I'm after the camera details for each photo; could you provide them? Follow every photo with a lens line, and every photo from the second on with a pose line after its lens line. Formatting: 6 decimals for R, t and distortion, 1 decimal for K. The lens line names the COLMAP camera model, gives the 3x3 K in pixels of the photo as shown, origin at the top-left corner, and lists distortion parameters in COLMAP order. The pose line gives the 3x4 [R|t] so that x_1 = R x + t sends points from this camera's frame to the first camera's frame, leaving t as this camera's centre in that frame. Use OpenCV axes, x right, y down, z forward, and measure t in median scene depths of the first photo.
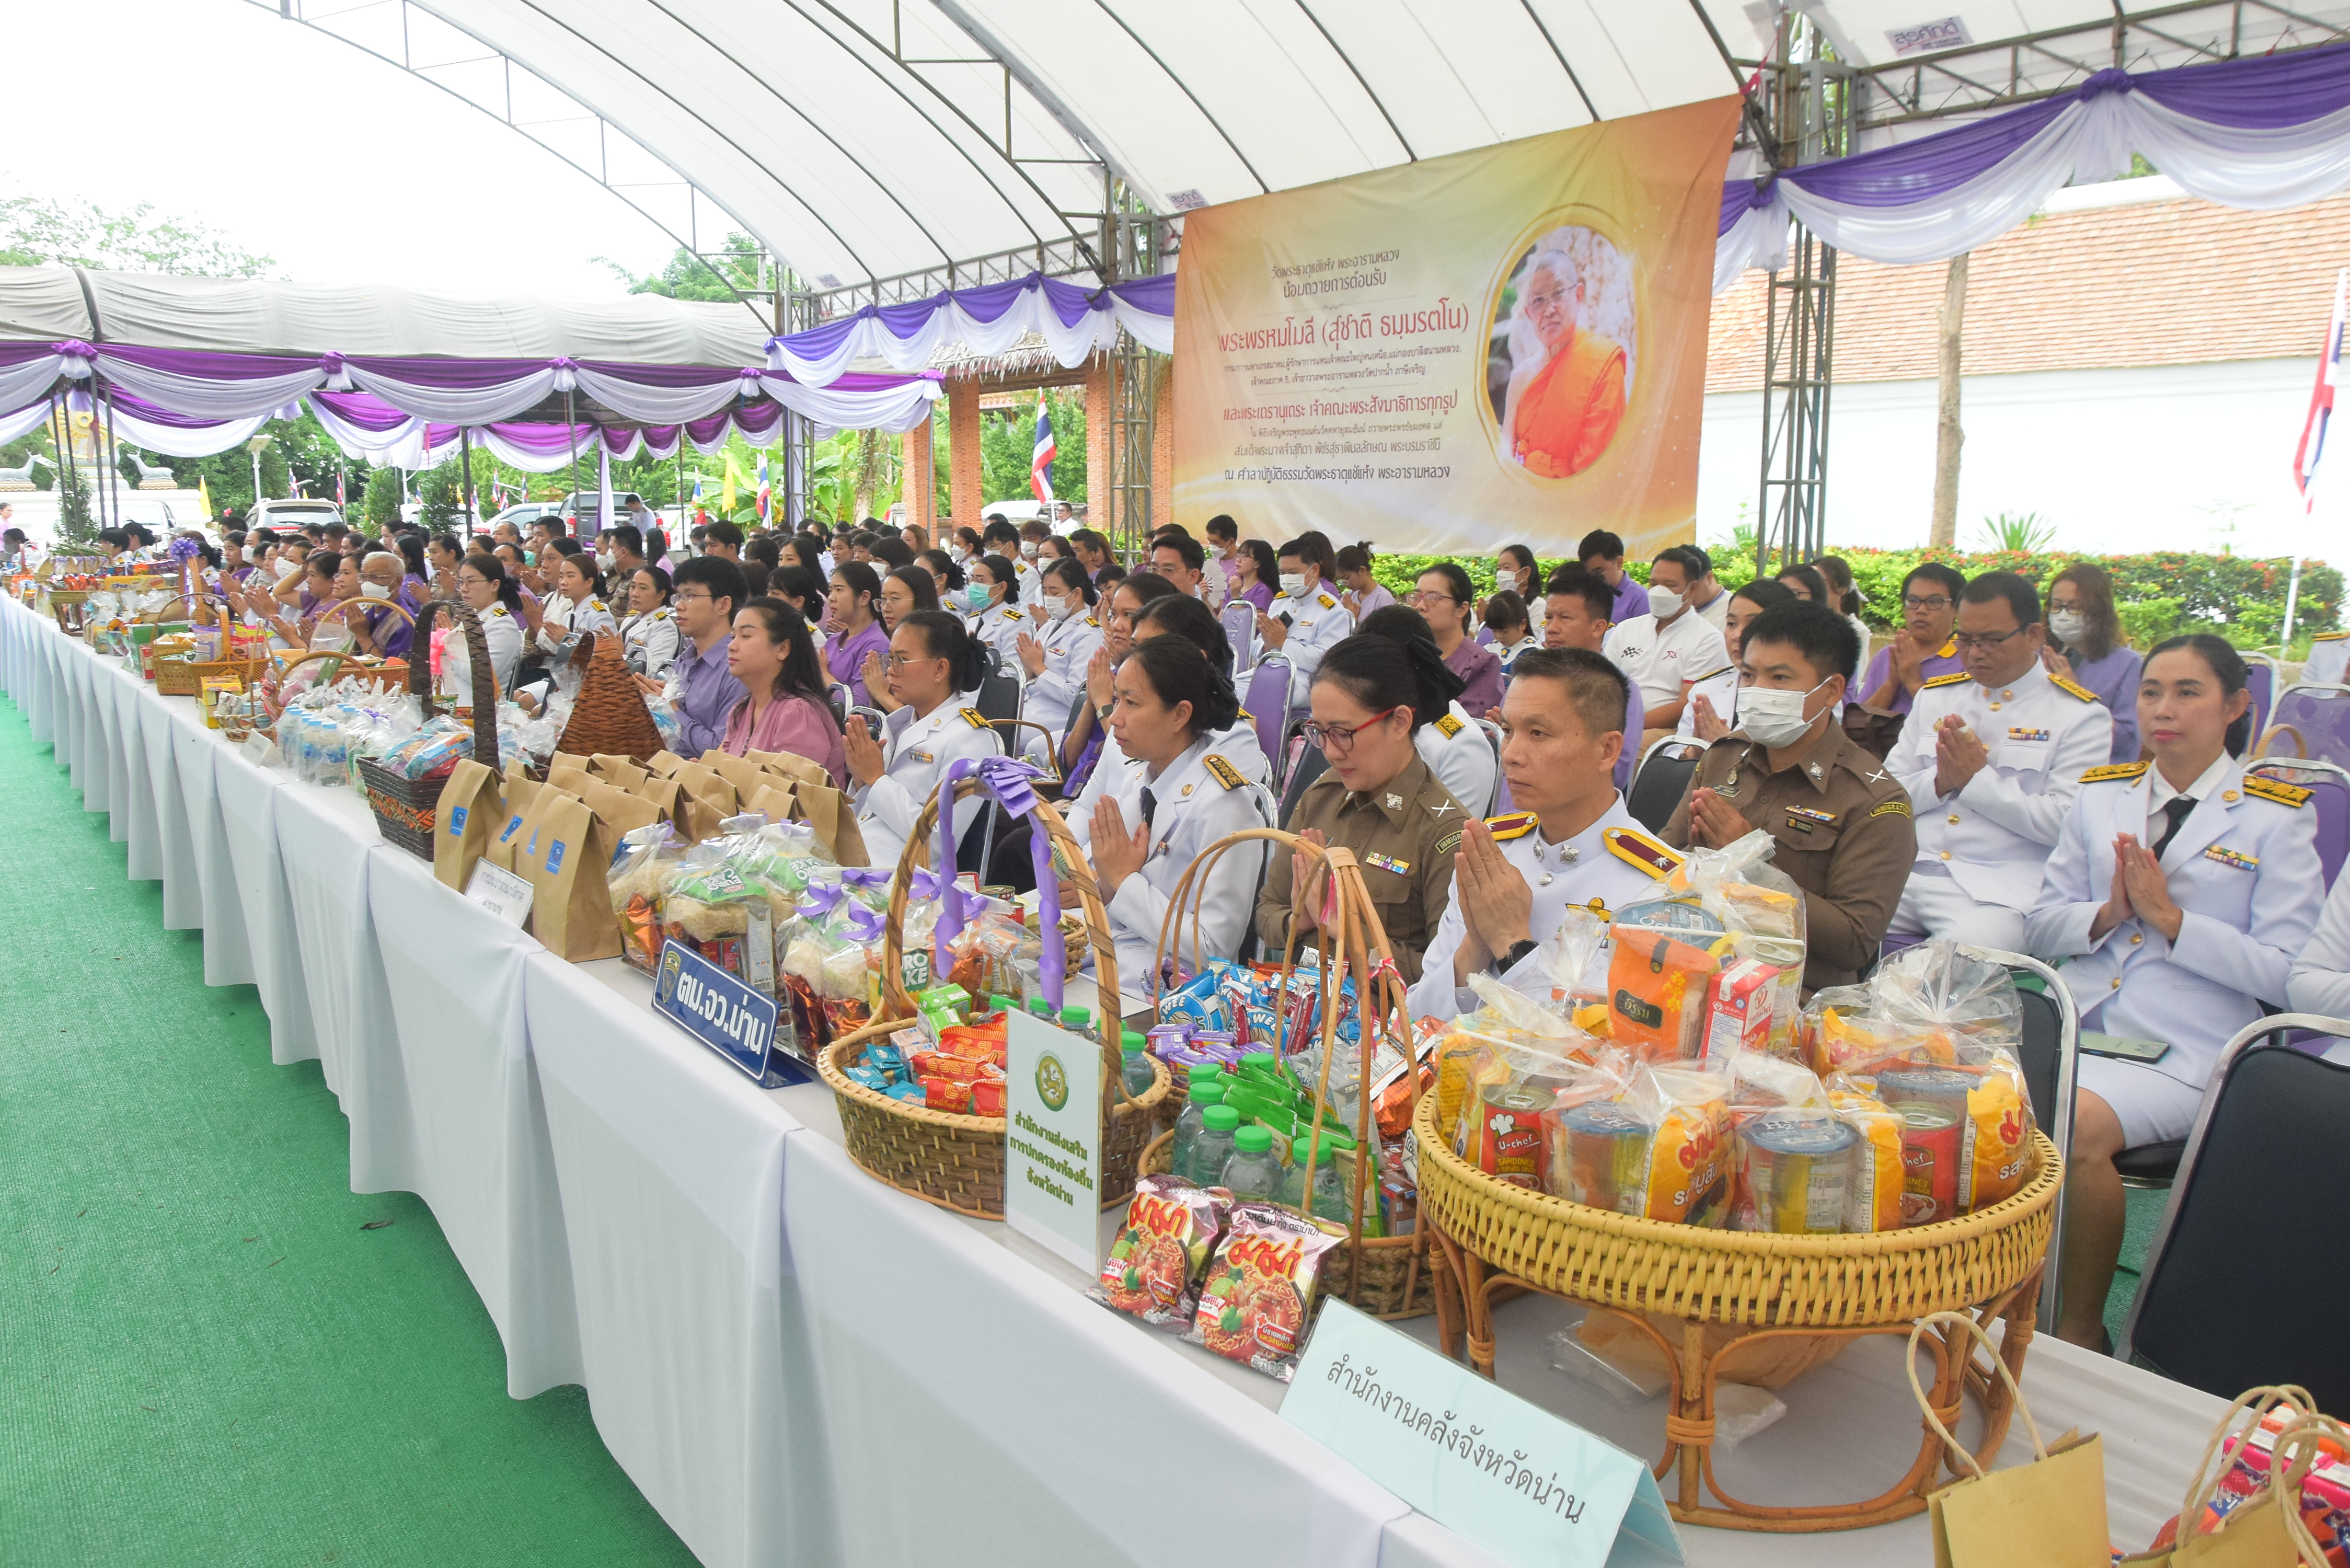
lens RADIAL K [[1803.2, 0, 1172.0], [0, 1803.2, 781.3], [0, 0, 1]] dist [-0.045863, 0.008720]
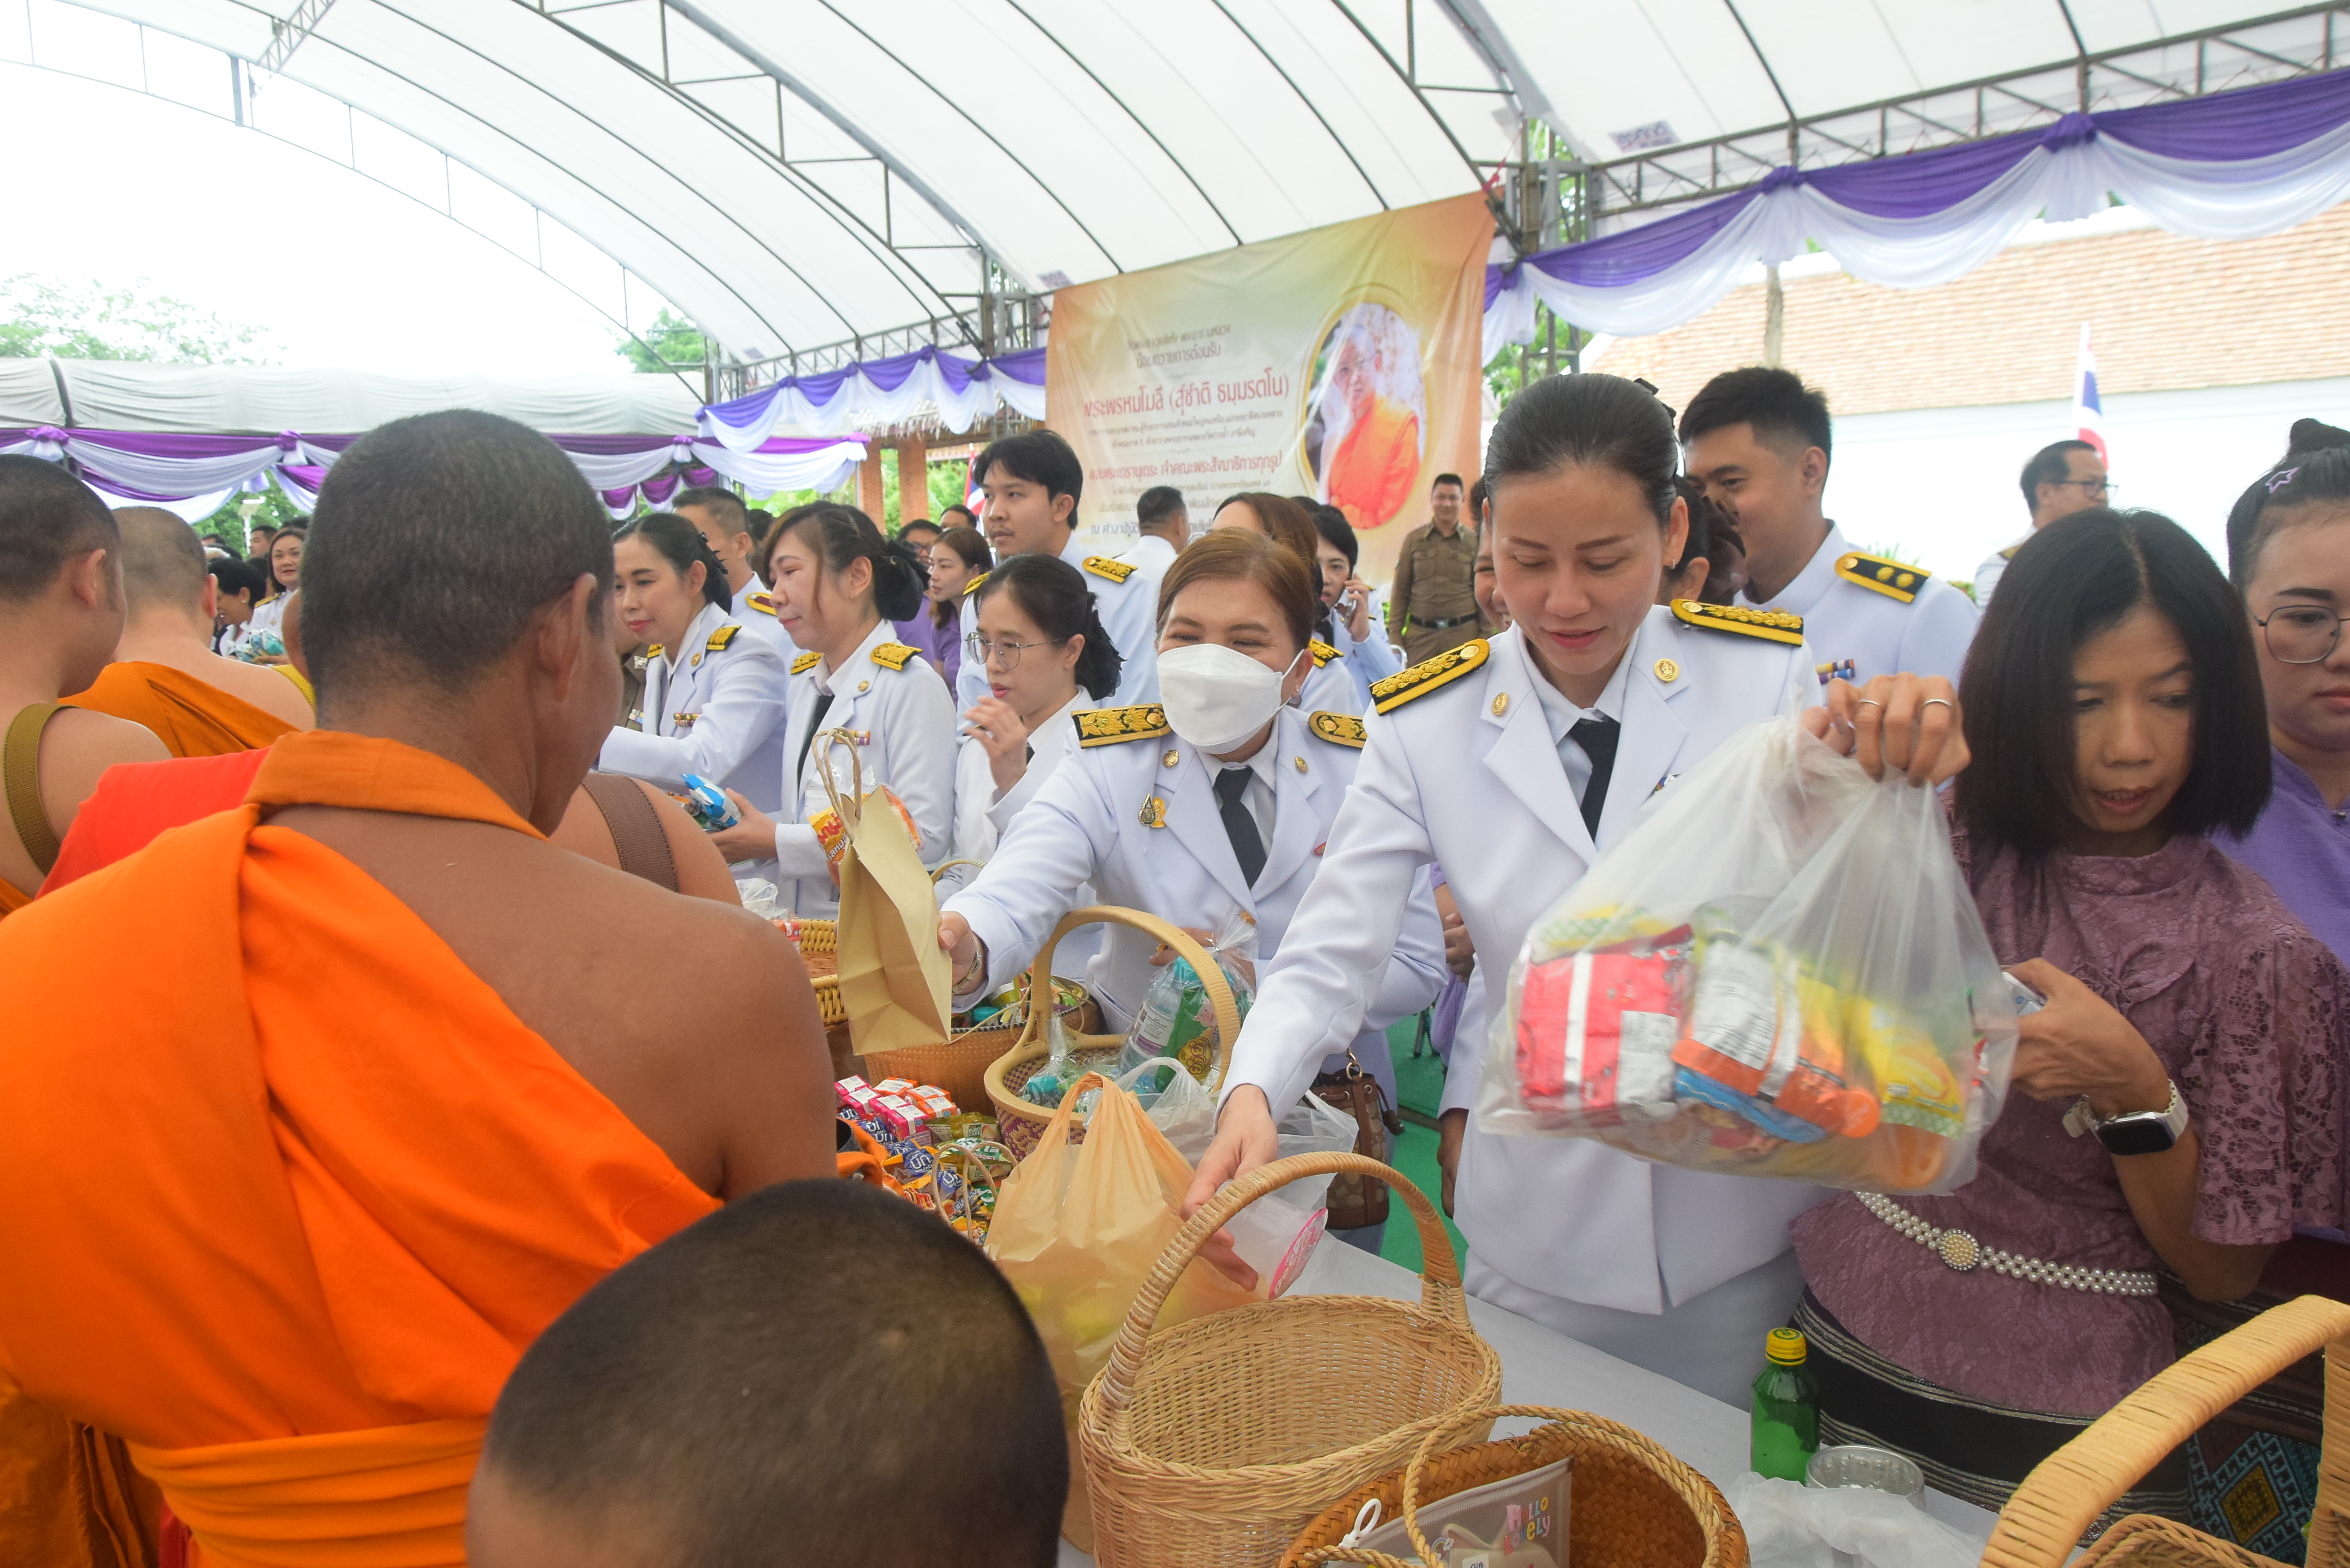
lens RADIAL K [[1796.7, 0, 1175.0], [0, 1796.7, 784.0], [0, 0, 1]] dist [-0.046198, 0.012947]
pose [[0.999790, -0.020110, -0.004043, 0.082427], [0.020028, 0.999610, -0.019452, 0.006542], [0.004433, 0.019367, 0.999803, -0.087941]]
